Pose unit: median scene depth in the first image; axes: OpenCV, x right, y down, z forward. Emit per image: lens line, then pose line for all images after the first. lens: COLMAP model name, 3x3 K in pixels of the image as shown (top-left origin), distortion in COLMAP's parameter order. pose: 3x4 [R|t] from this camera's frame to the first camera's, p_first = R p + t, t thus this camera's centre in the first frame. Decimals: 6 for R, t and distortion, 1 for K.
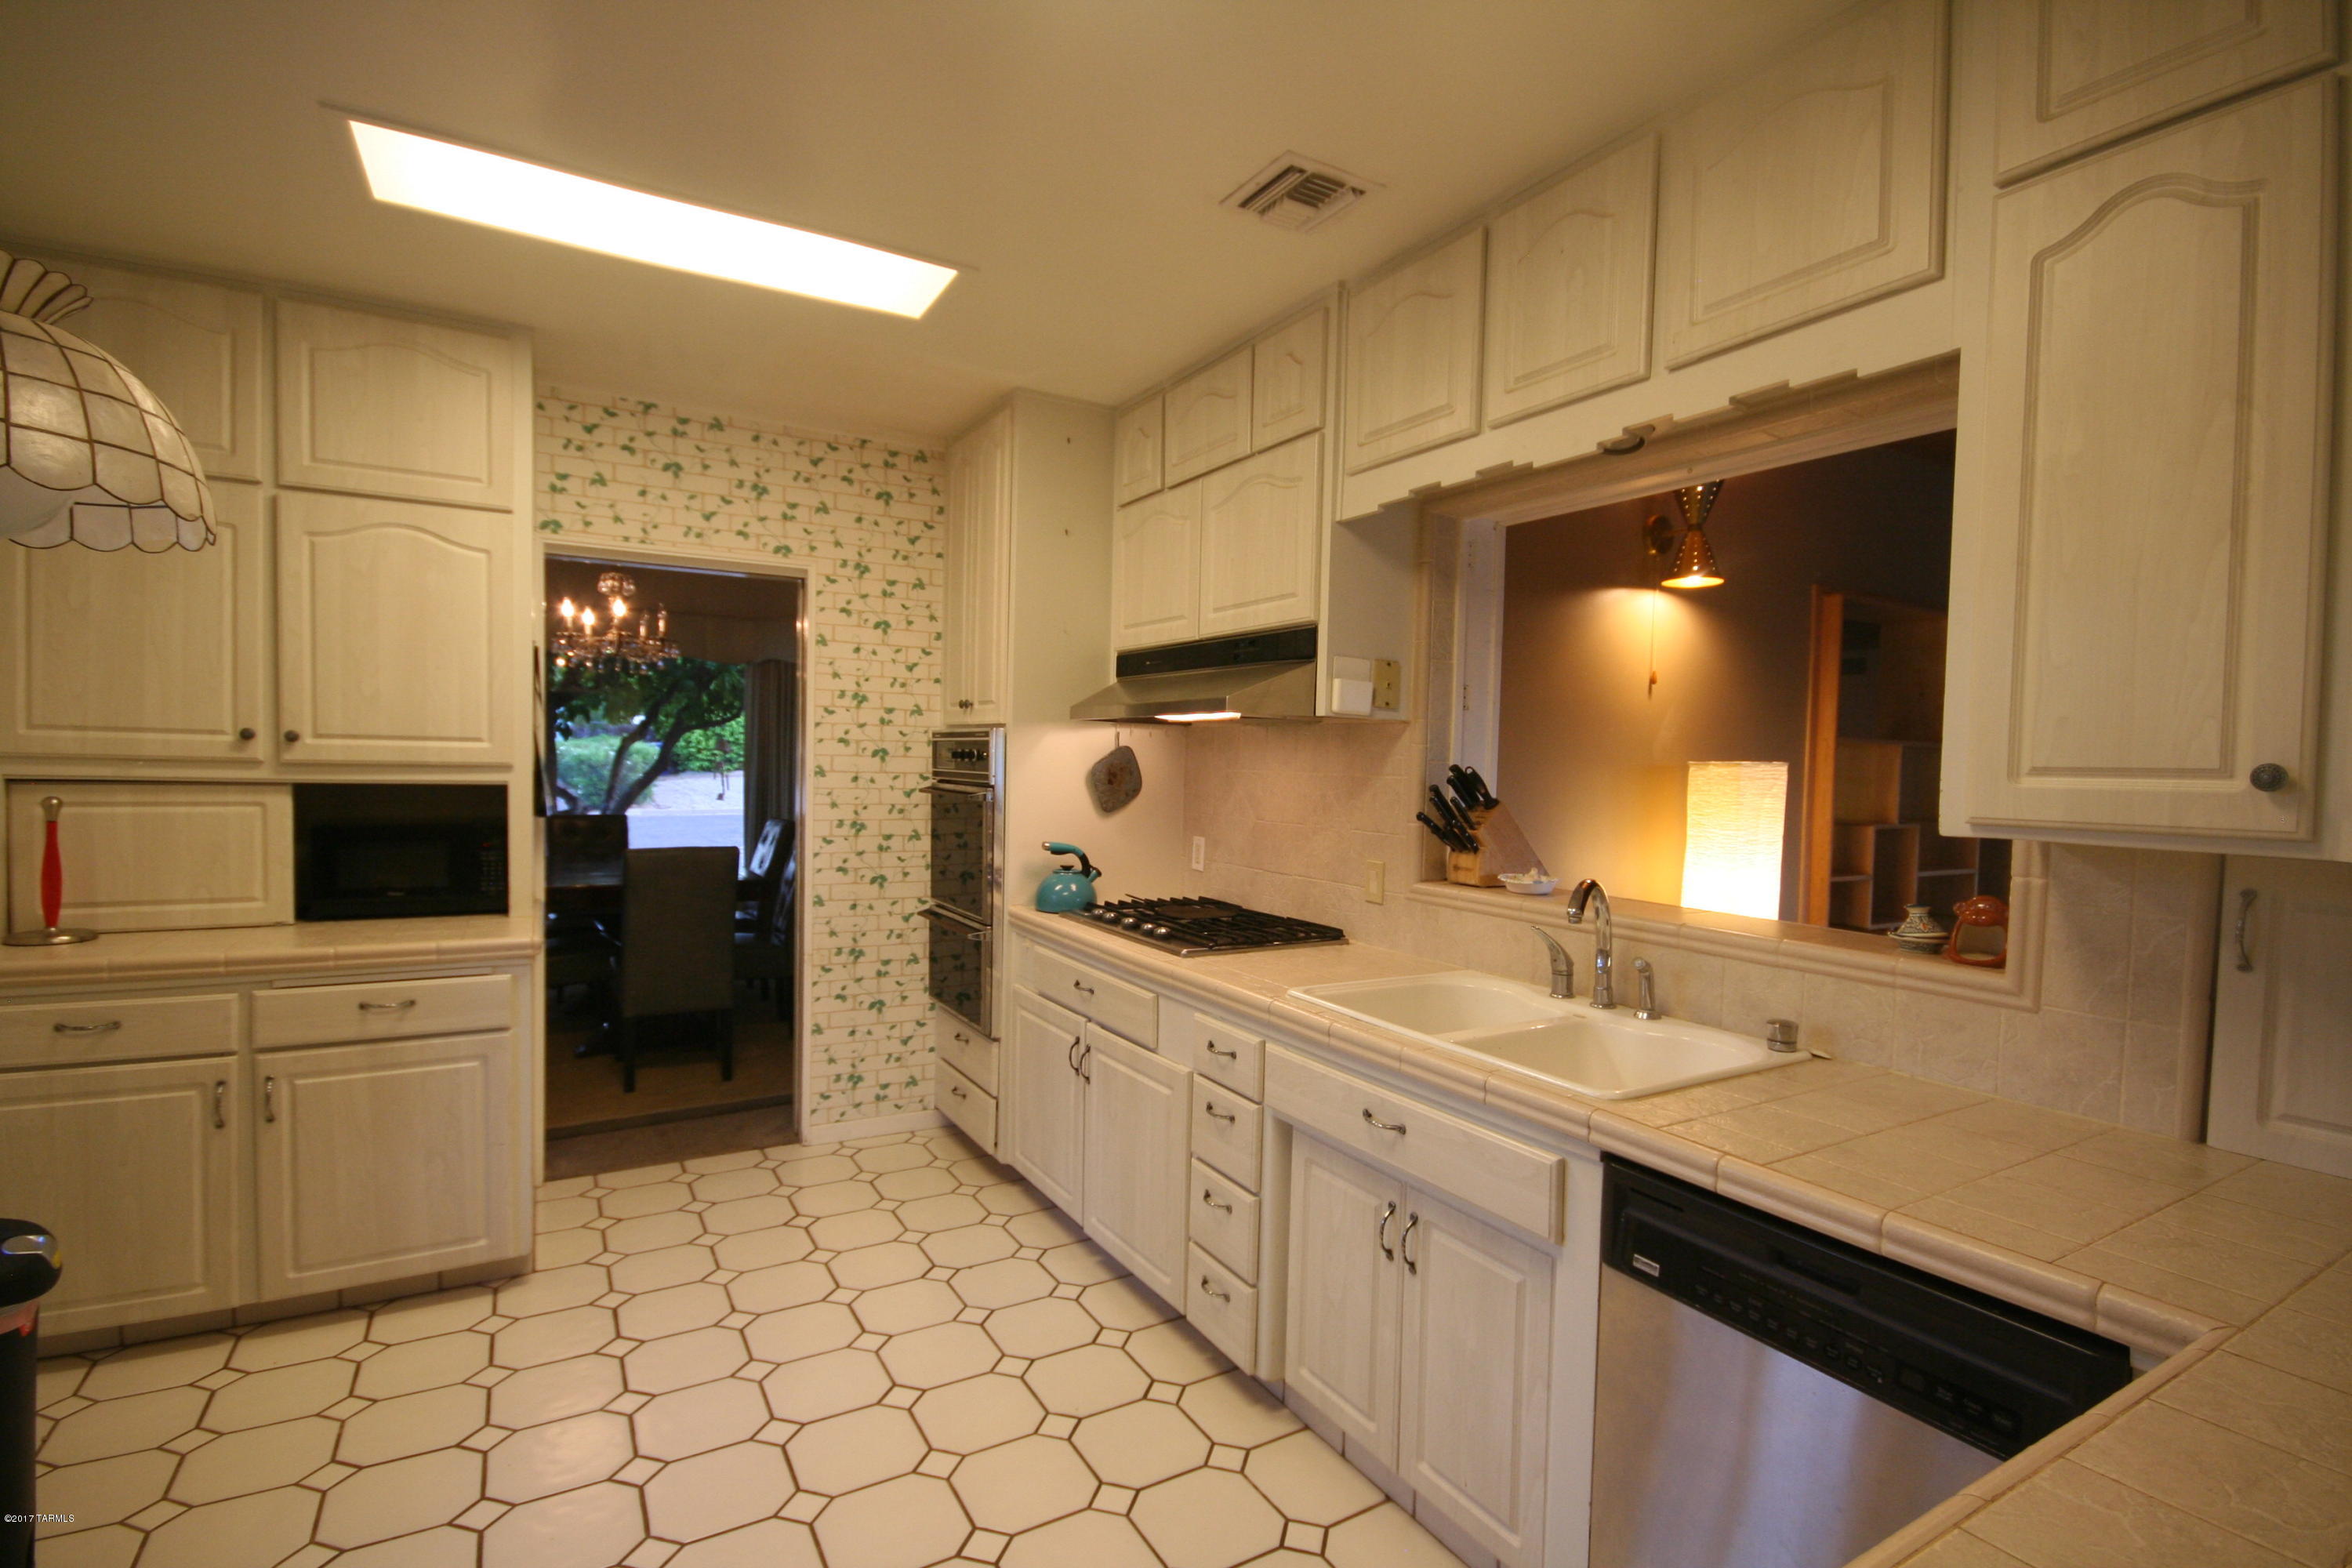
lens RADIAL K [[1107.2, 0, 1183.9], [0, 1107.2, 788.6], [0, 0, 1]] dist [-0.002025, -0.000968]
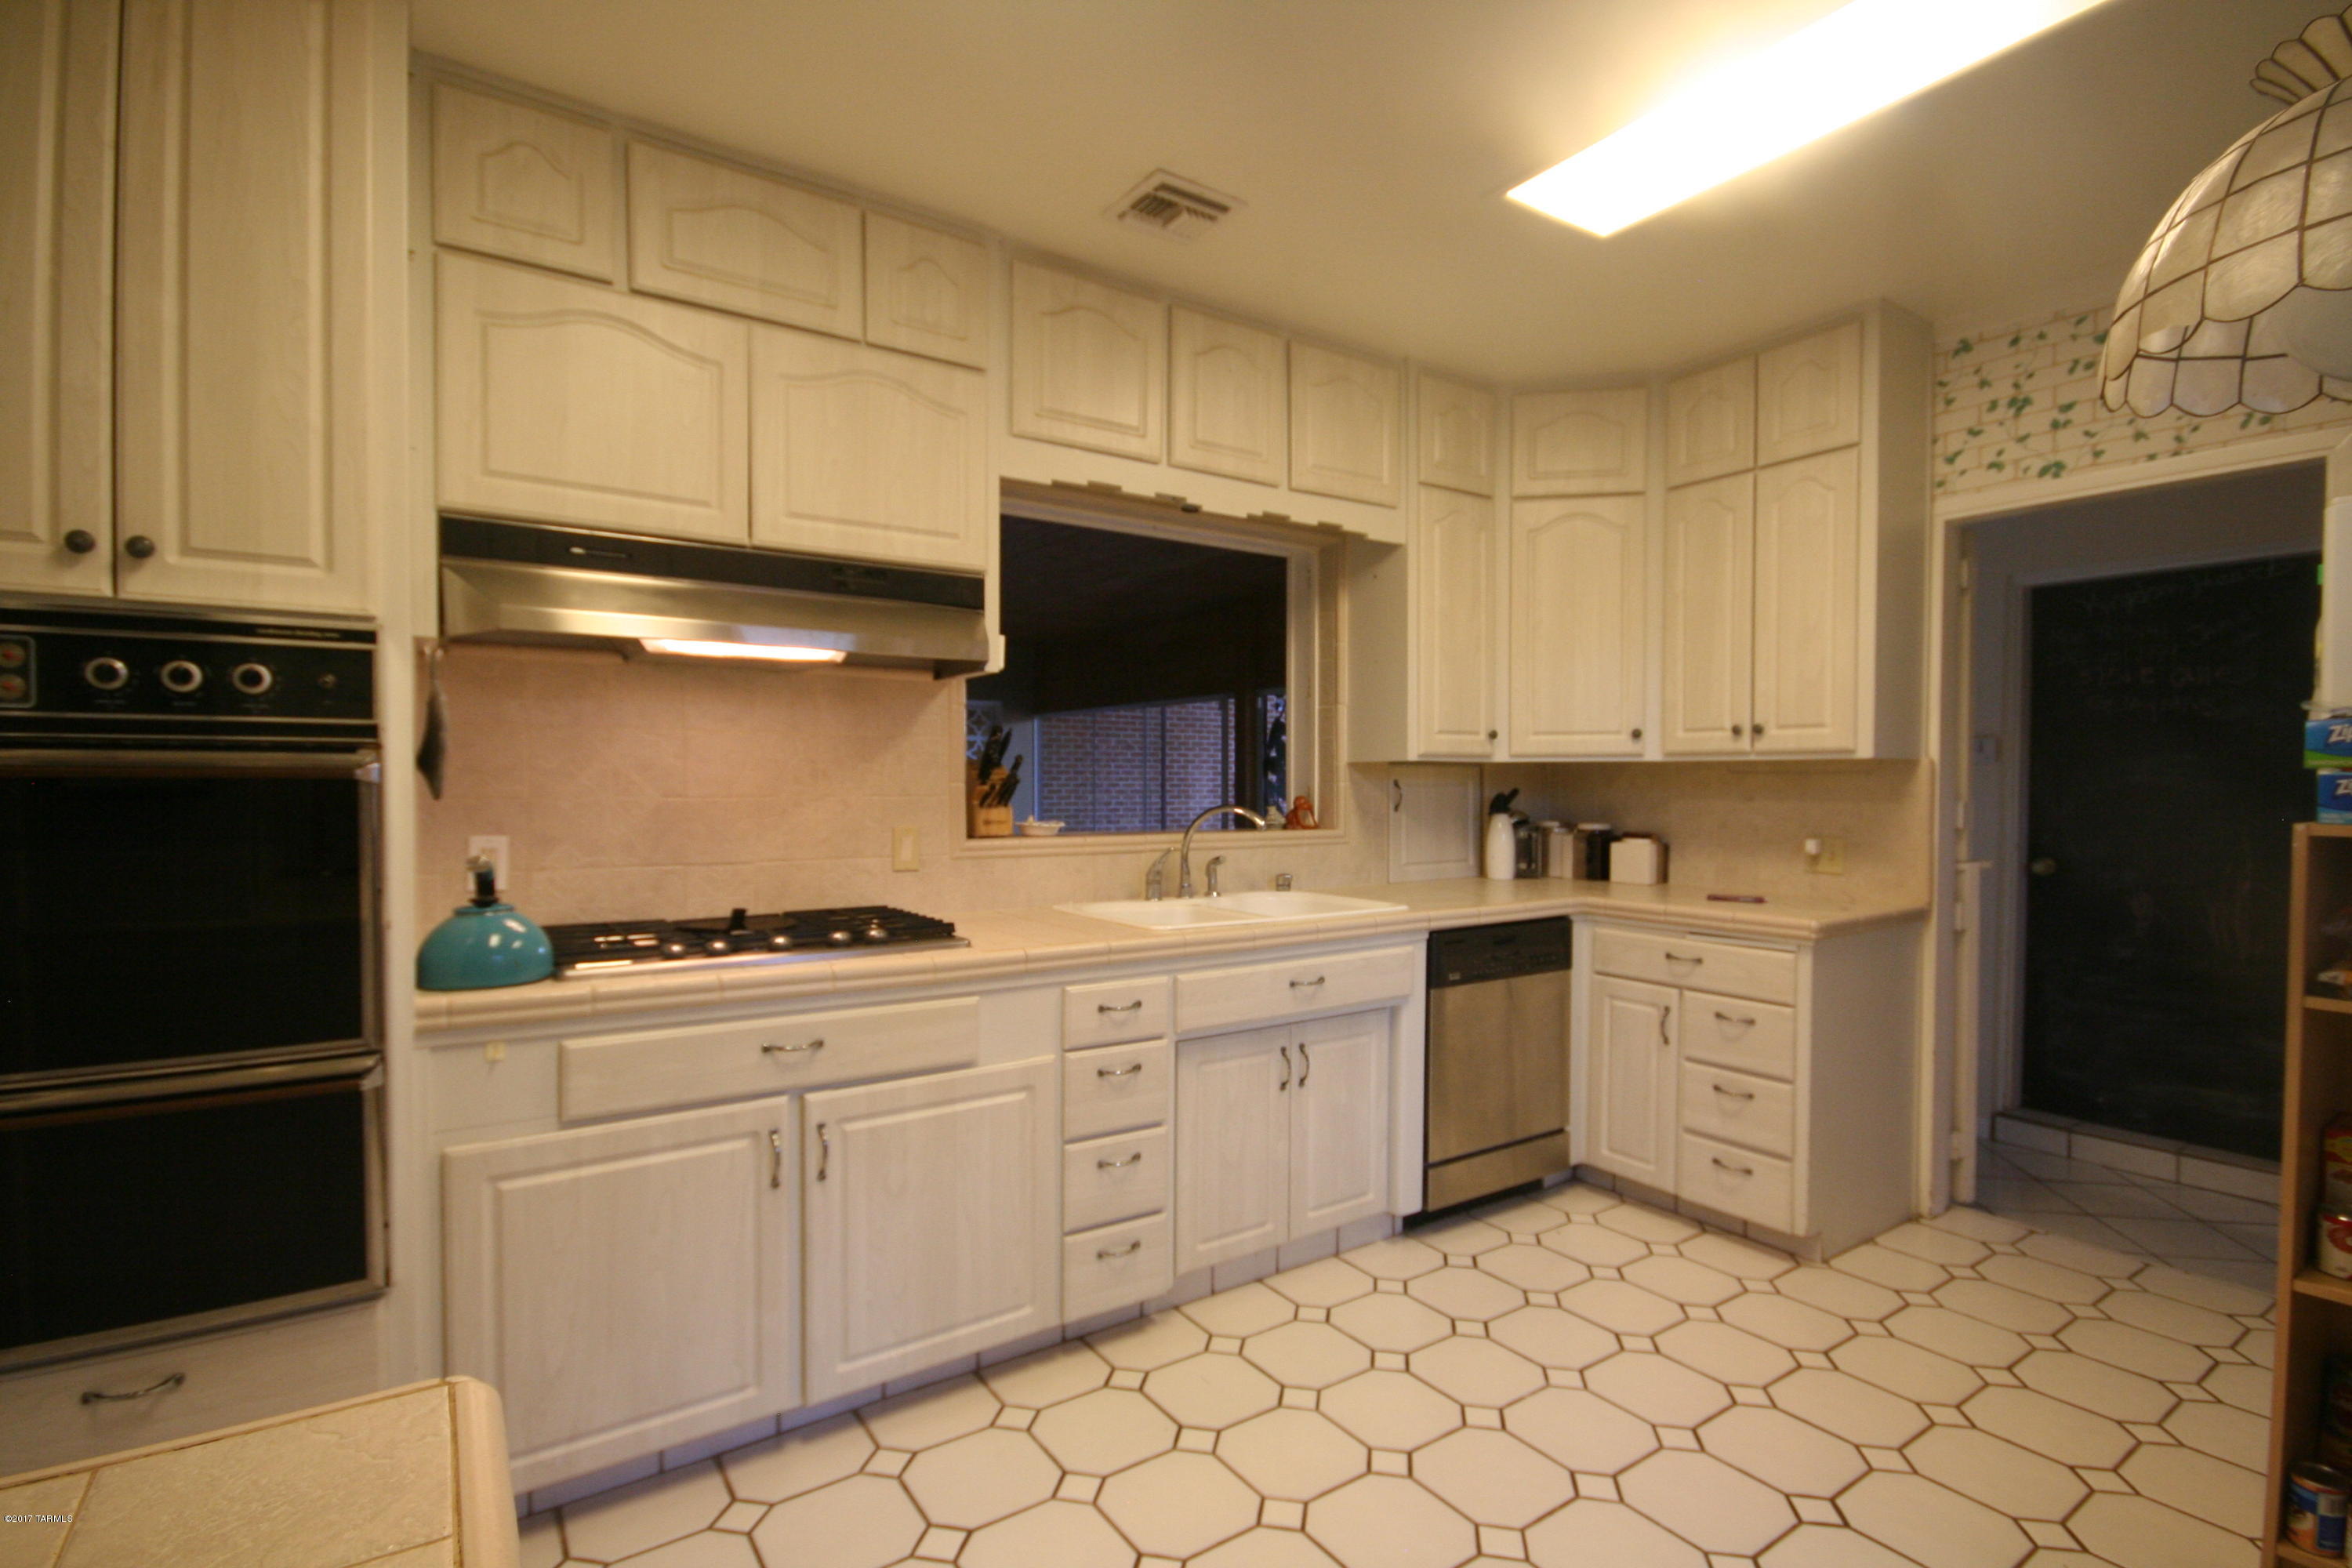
lens RADIAL K [[1107.2, 0, 1182.9], [0, 1107.2, 788.8], [0, 0, 1]] dist [-0.002025, -0.000968]
pose [[-0.067032, -0.033669, 0.997183, -0.982931], [0.023489, 0.999100, 0.035313, 0.006717], [-0.997474, 0.025790, -0.066181, 1.035323]]
